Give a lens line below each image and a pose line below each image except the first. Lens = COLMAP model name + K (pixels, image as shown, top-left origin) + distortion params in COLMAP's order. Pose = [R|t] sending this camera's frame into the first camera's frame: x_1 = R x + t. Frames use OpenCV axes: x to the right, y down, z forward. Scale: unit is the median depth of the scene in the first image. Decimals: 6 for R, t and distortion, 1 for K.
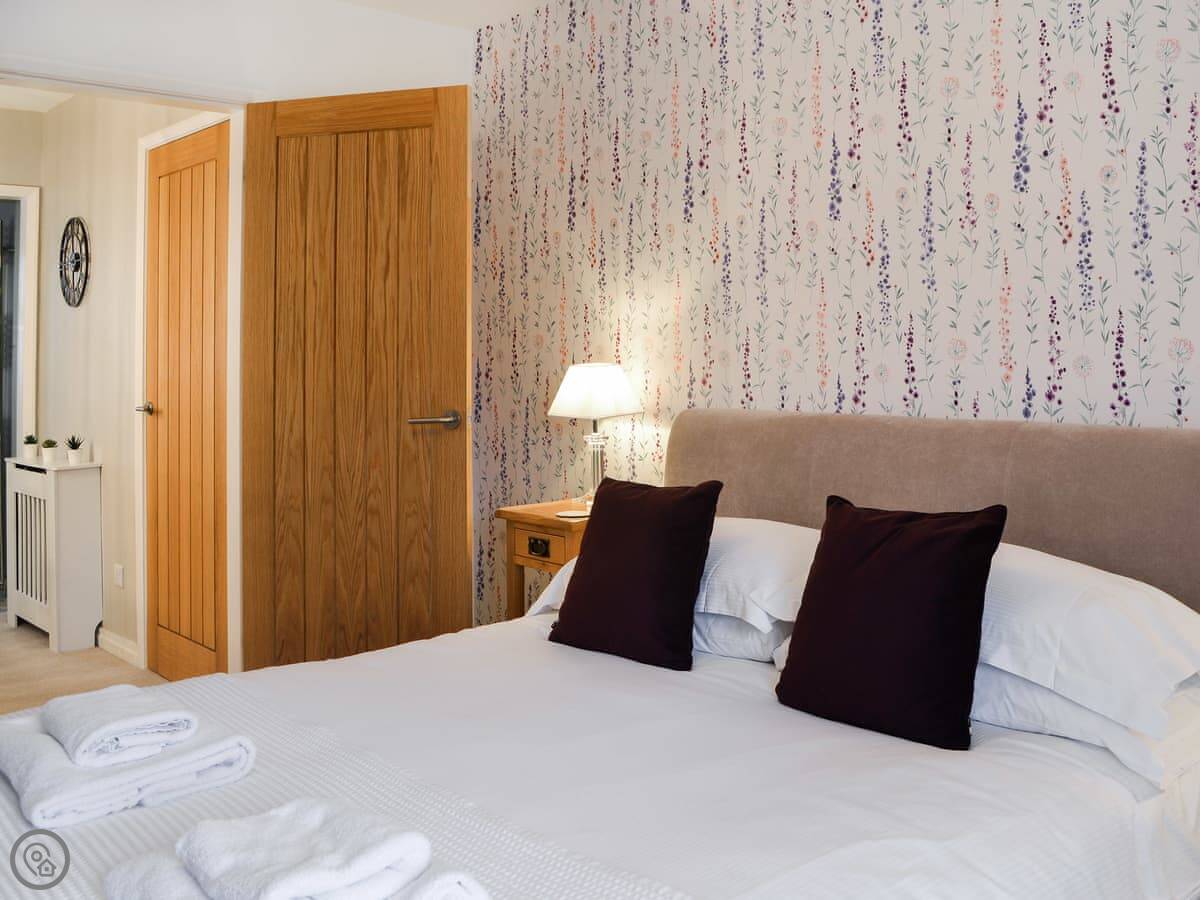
lens RADIAL K [[1179.1, 0, 600.0], [0, 1179.1, 450.0], [0, 0, 1]] dist [-0.091368, -0.012679]
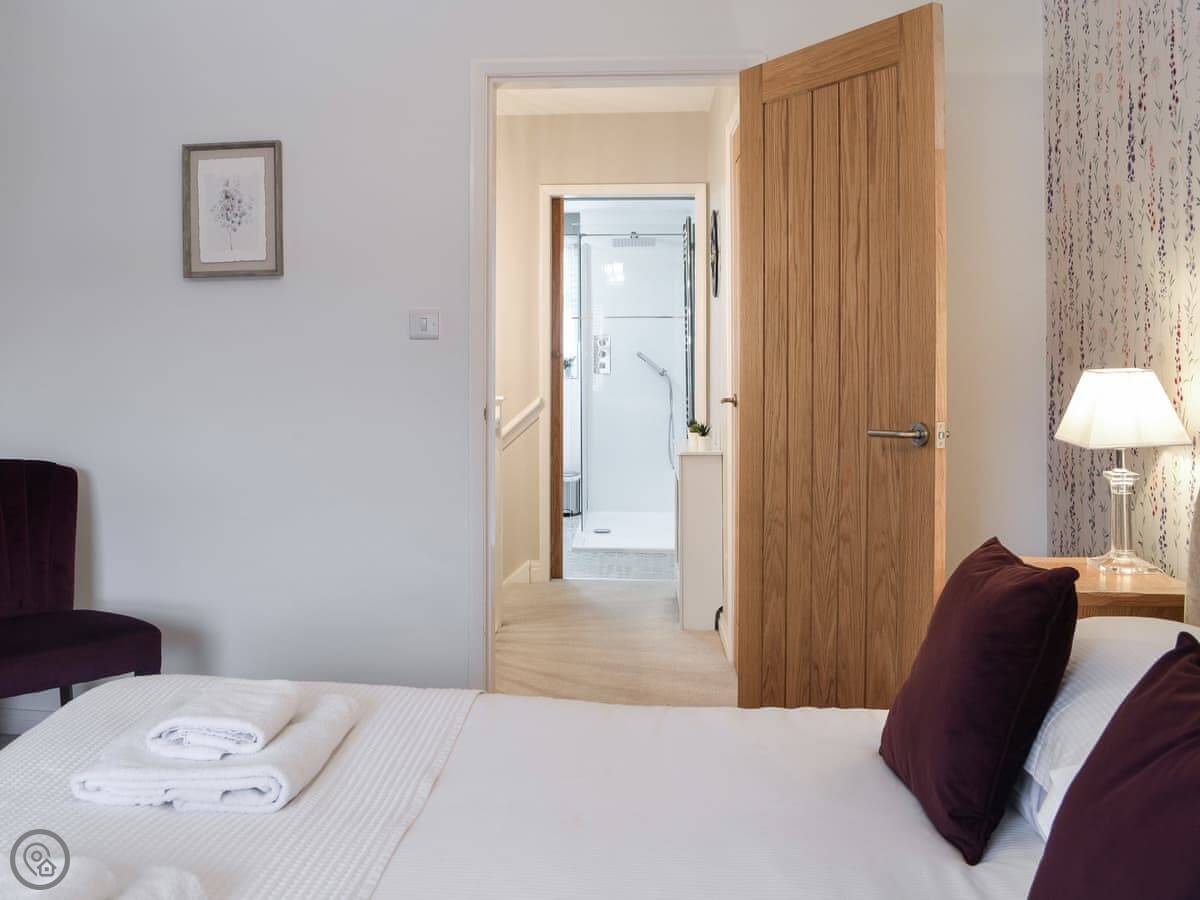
lens RADIAL K [[1107.1, 0, 600.6], [0, 1107.1, 418.9], [0, 0, 1]] dist [-0.082192, 0.000870]
pose [[0.659092, 0.060979, -0.749586, 0.274954], [-0.070805, 0.997312, 0.018874, -0.034357], [0.748722, 0.040635, 0.661637, 0.347798]]
